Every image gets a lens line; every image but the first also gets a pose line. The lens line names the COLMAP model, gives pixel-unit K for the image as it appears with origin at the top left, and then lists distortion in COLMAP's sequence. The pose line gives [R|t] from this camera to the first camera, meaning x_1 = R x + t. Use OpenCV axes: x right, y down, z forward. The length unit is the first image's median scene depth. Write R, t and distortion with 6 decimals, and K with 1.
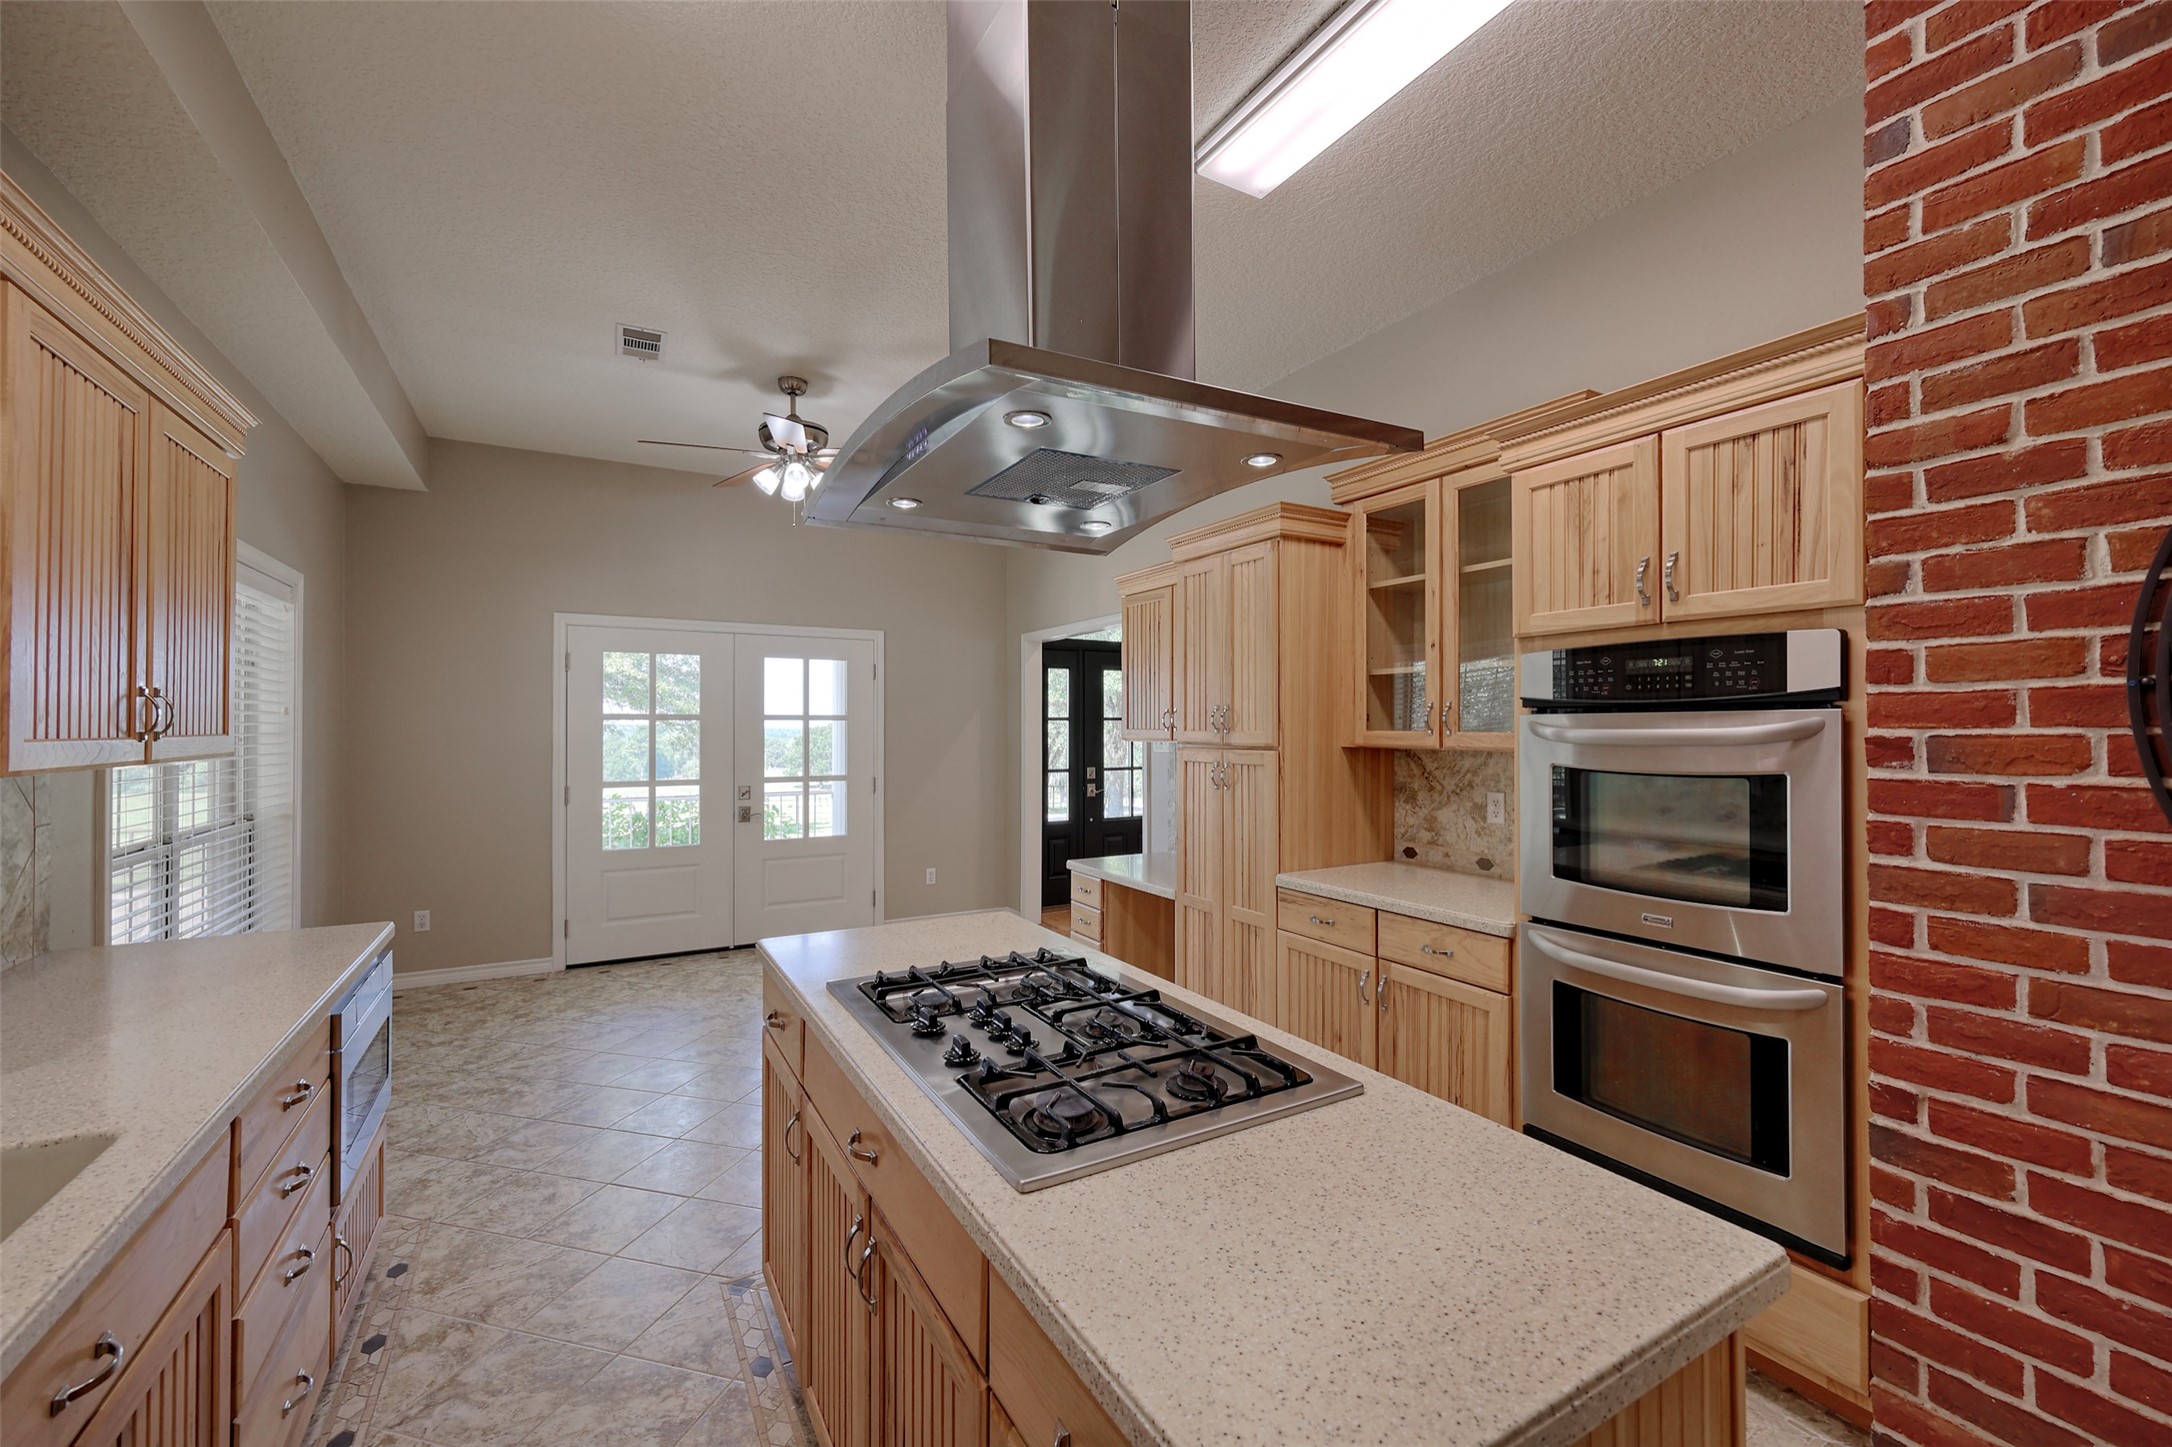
lens RADIAL K [[883.8, 0, 1098.6], [0, 883.8, 714.8], [0, 0, 1]] dist [-0.000336, 0.000007]
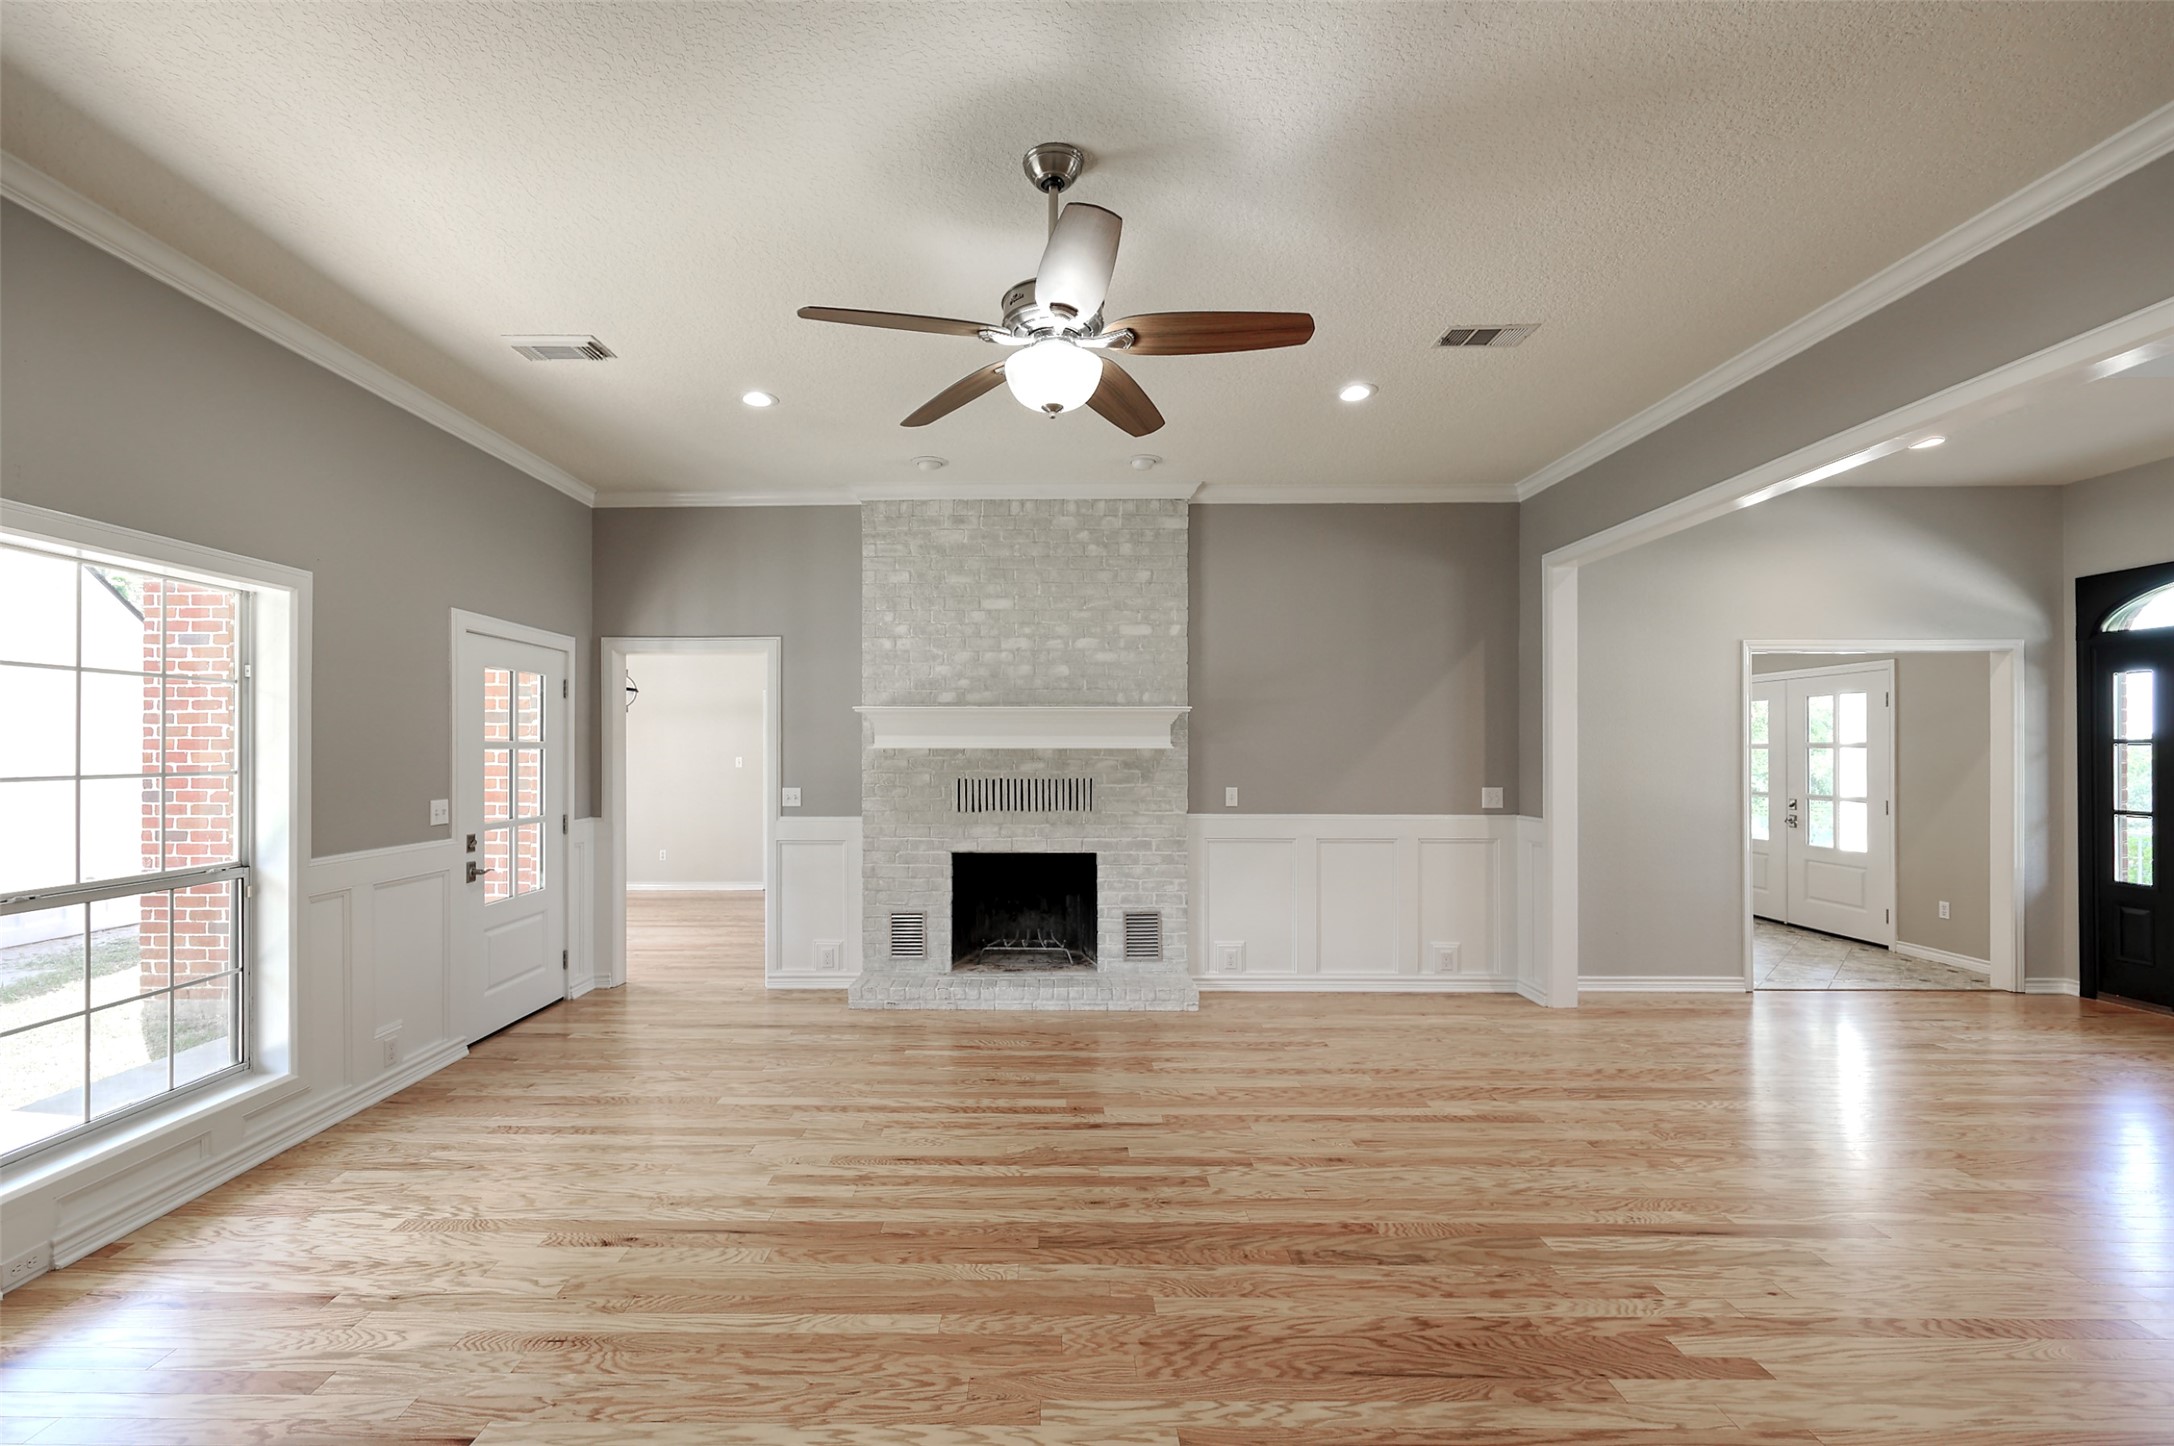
lens RADIAL K [[906.7, 0, 1036.5], [0, 906.7, 751.7], [0, 0, 1]] dist [0.000239, 0.000374]
pose [[-0.527575, -0.000256, -0.849508, 2.449345], [0.012014, 0.999898, -0.007763, 0.018574], [0.849424, -0.014302, -0.527518, 1.468231]]
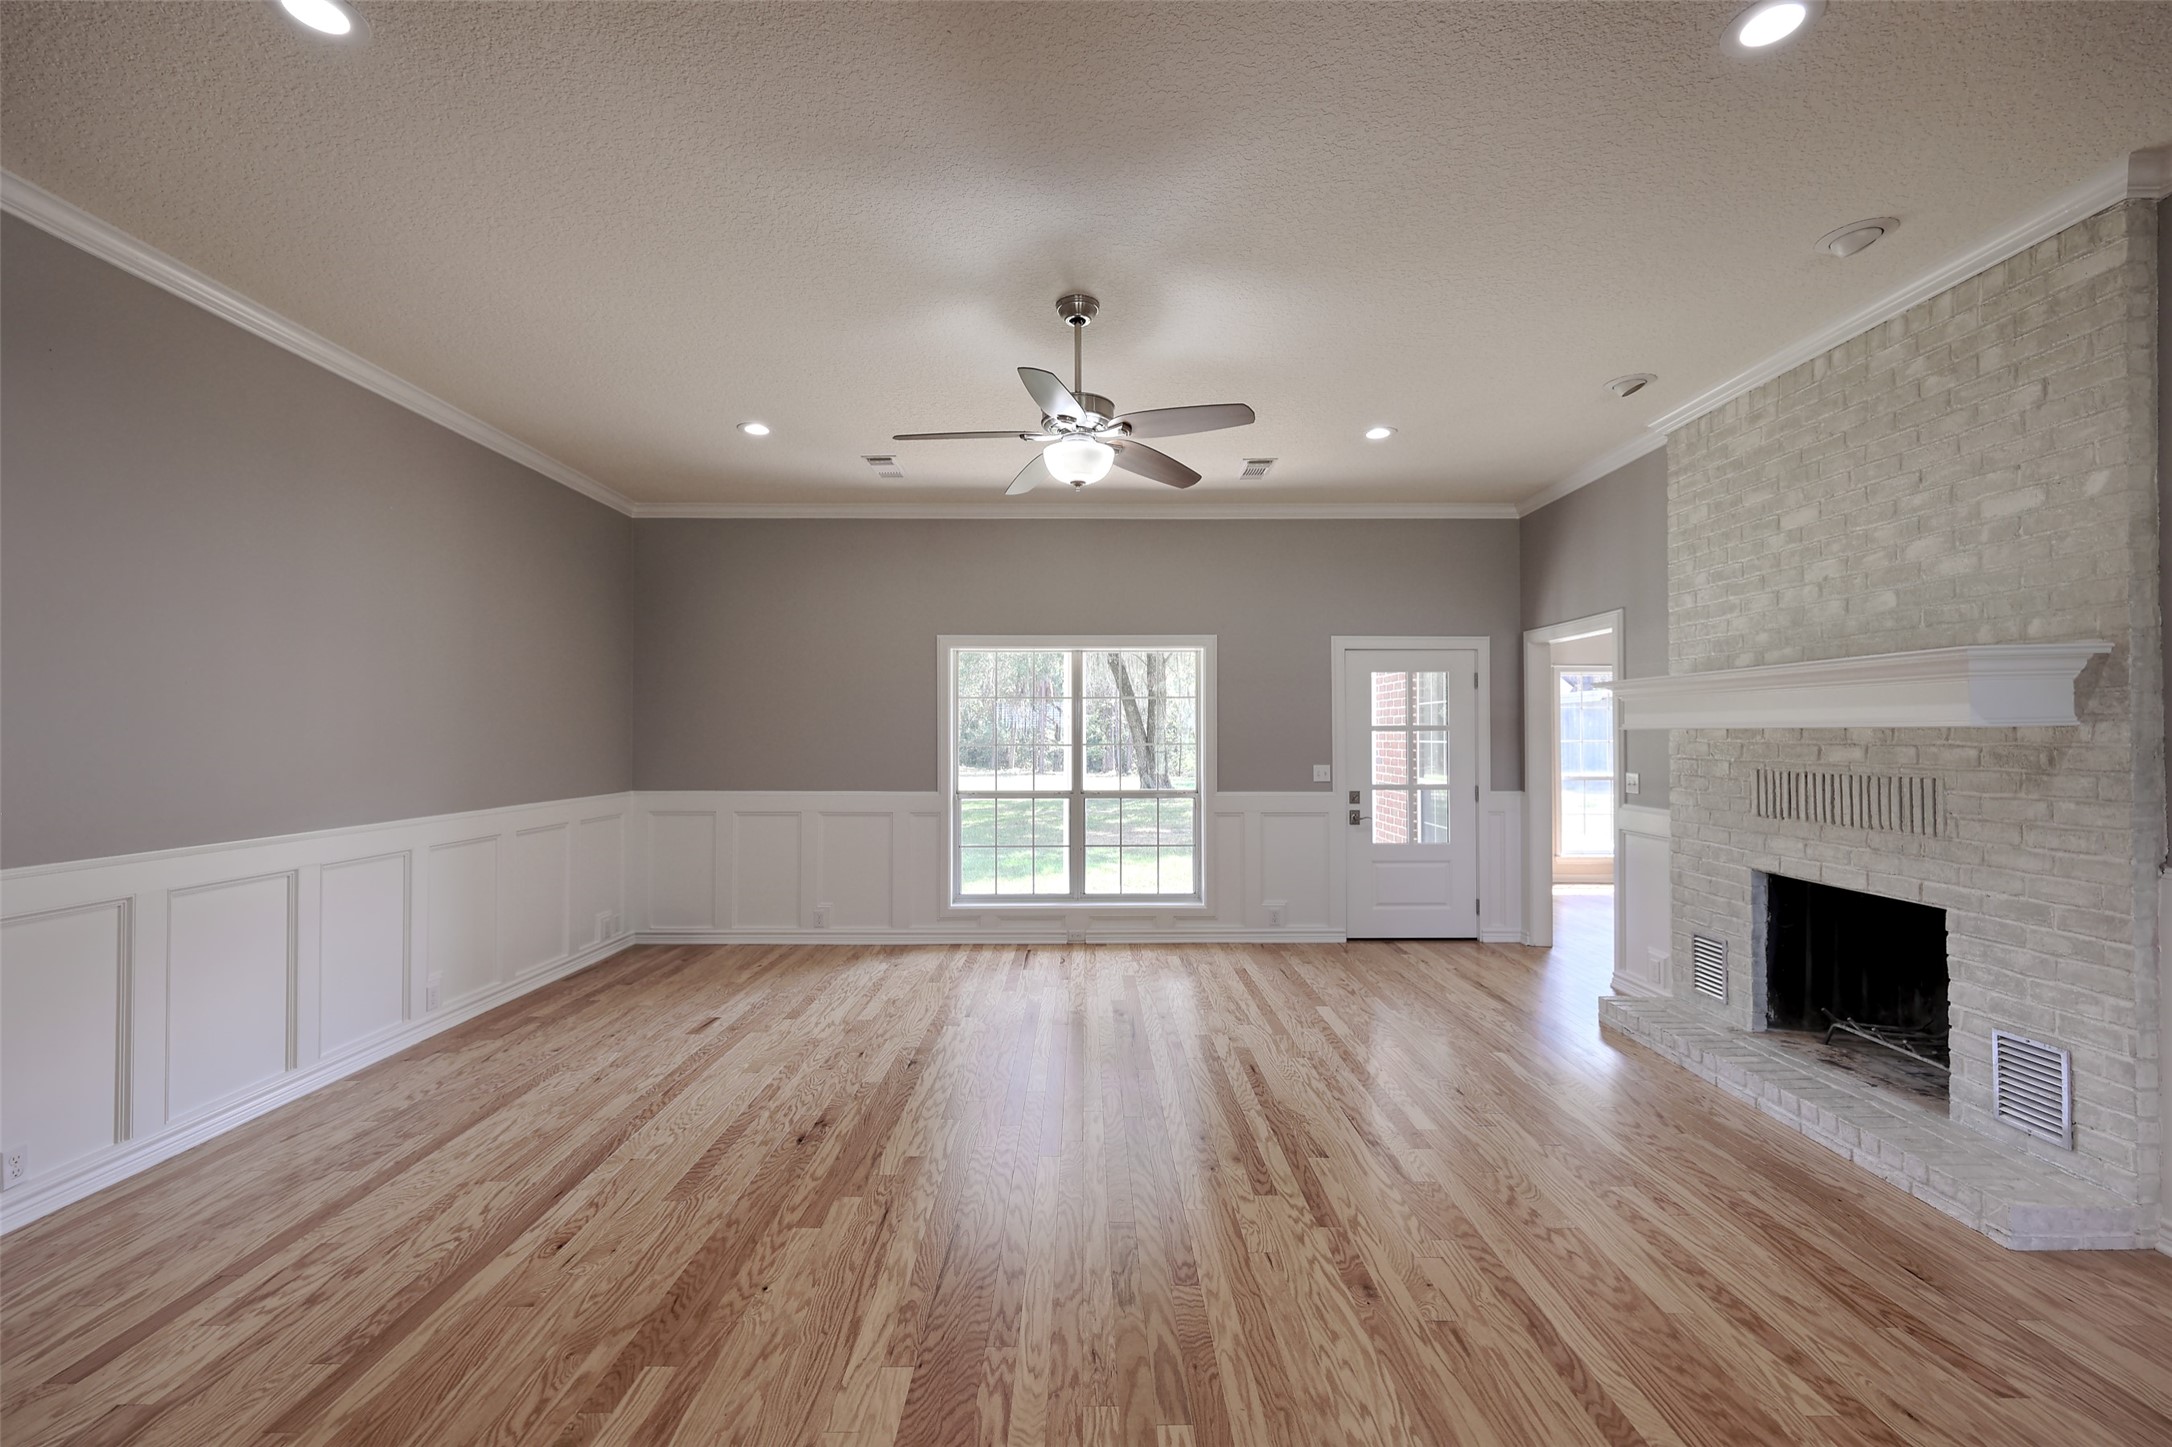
lens RADIAL K [[878.6, 0, 1087.9], [0, 878.6, 726.6], [0, 0, 1]] dist [0.000315, -0.000012]
pose [[-0.860067, 0.004107, 0.510165, 1.162746], [-0.007213, 0.999770, -0.020208, 0.026365], [-0.510130, -0.021060, -0.859839, 1.986450]]
